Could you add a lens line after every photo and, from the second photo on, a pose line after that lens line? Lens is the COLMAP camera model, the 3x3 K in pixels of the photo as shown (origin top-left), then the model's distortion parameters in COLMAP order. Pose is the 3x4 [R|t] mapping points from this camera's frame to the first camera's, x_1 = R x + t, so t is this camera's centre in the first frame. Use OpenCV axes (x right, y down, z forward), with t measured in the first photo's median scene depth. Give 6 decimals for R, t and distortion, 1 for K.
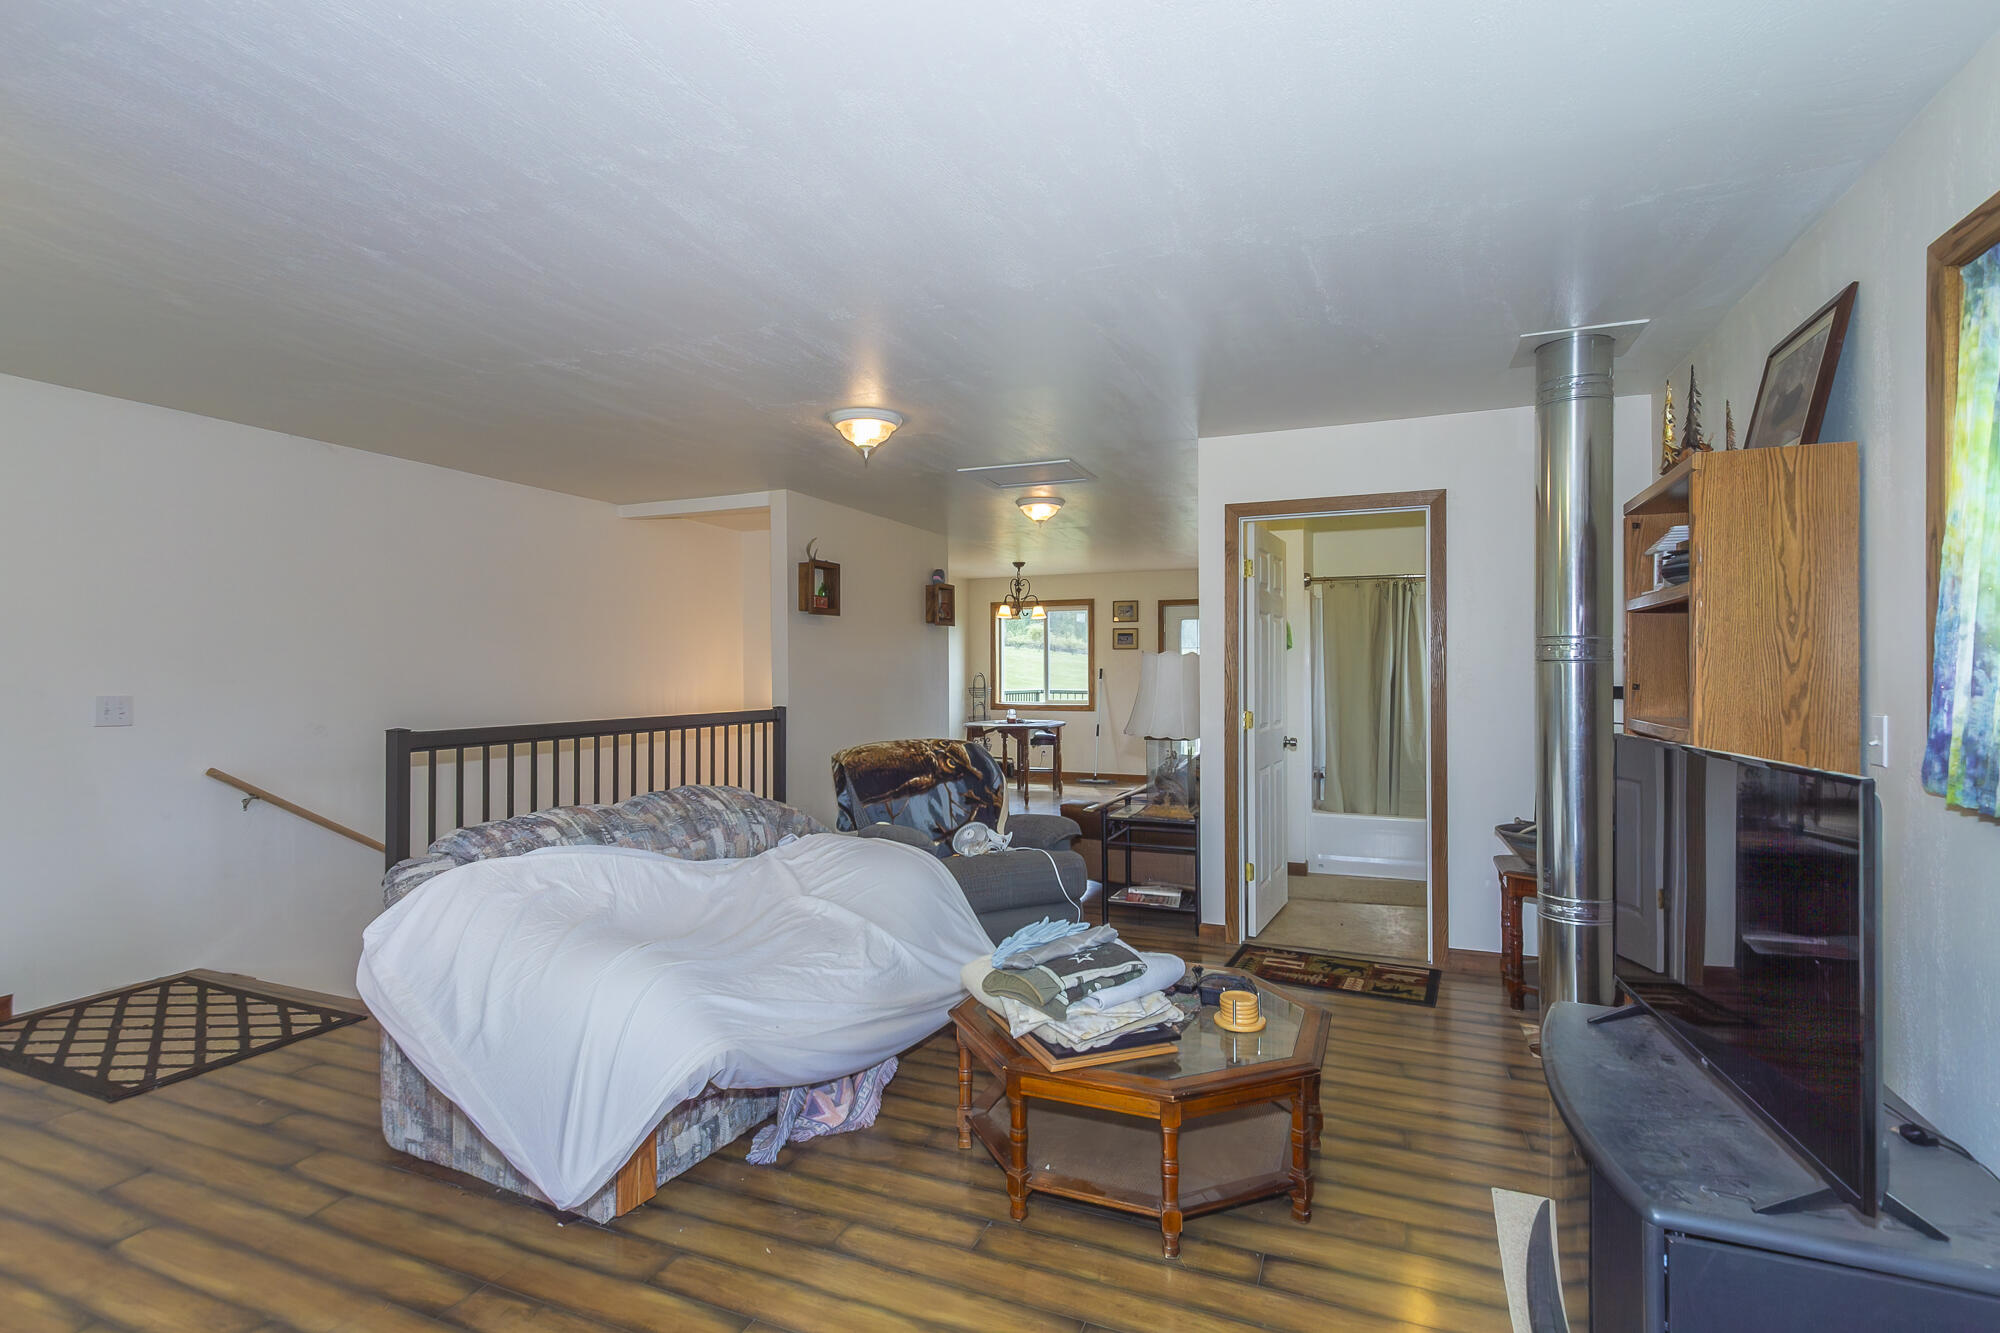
lens RADIAL K [[914.7, 0, 985.5], [0, 914.7, 667.8], [0, 0, 1]] dist [0.002586, 0.000316]
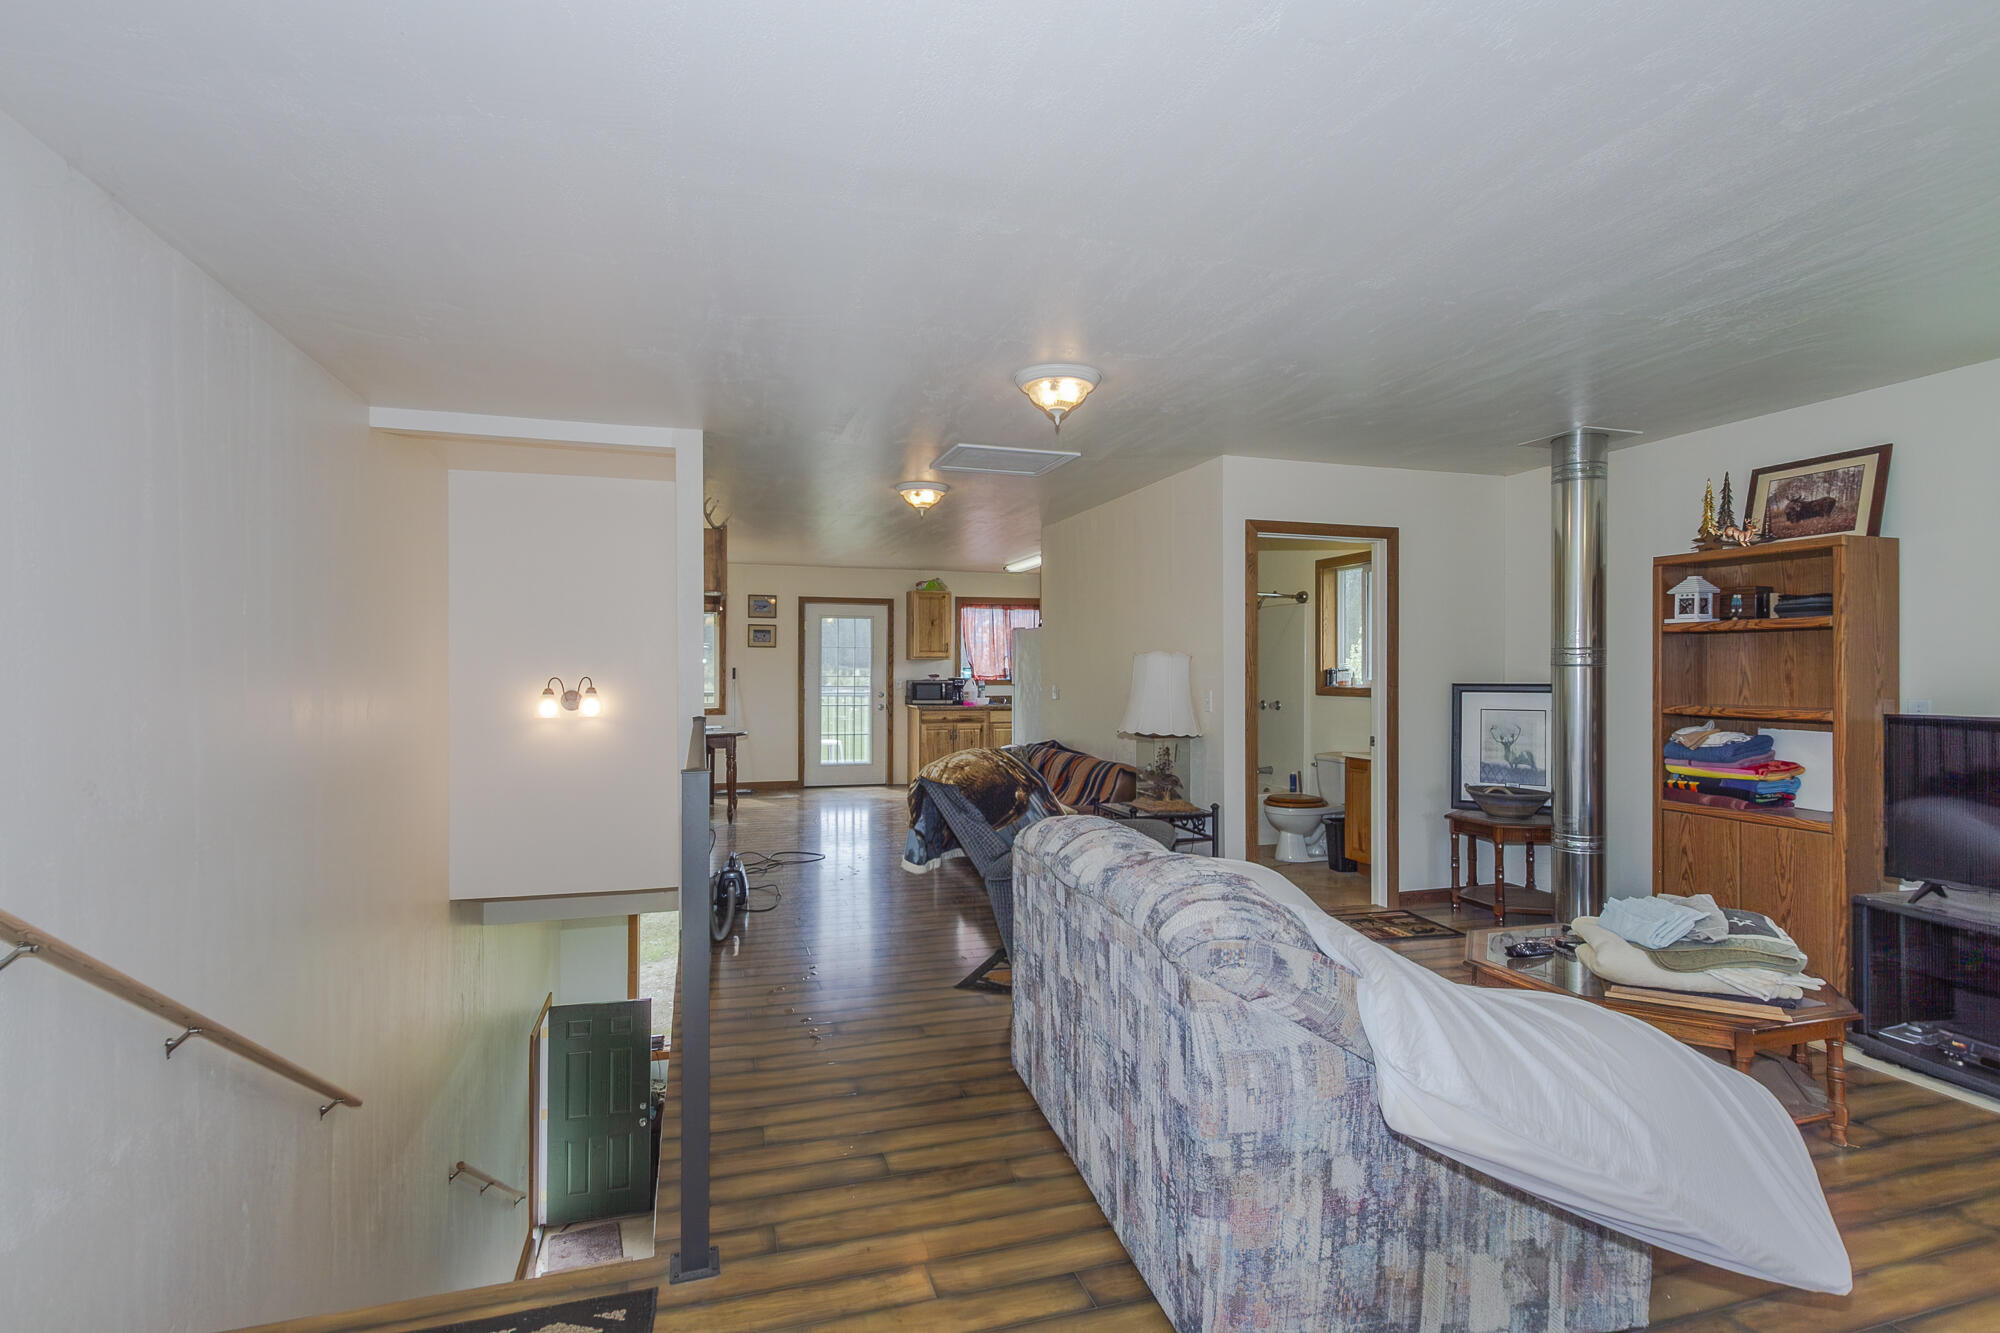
lens RADIAL K [[914.7, 0, 978.2], [0, 914.7, 667.0], [0, 0, 1]] dist [0.002586, 0.000316]
pose [[0.782267, 0.006738, 0.622907, -0.506671], [-0.006654, 0.999975, -0.002461, 0.001849], [-0.622908, -0.002219, 0.782292, 0.259936]]
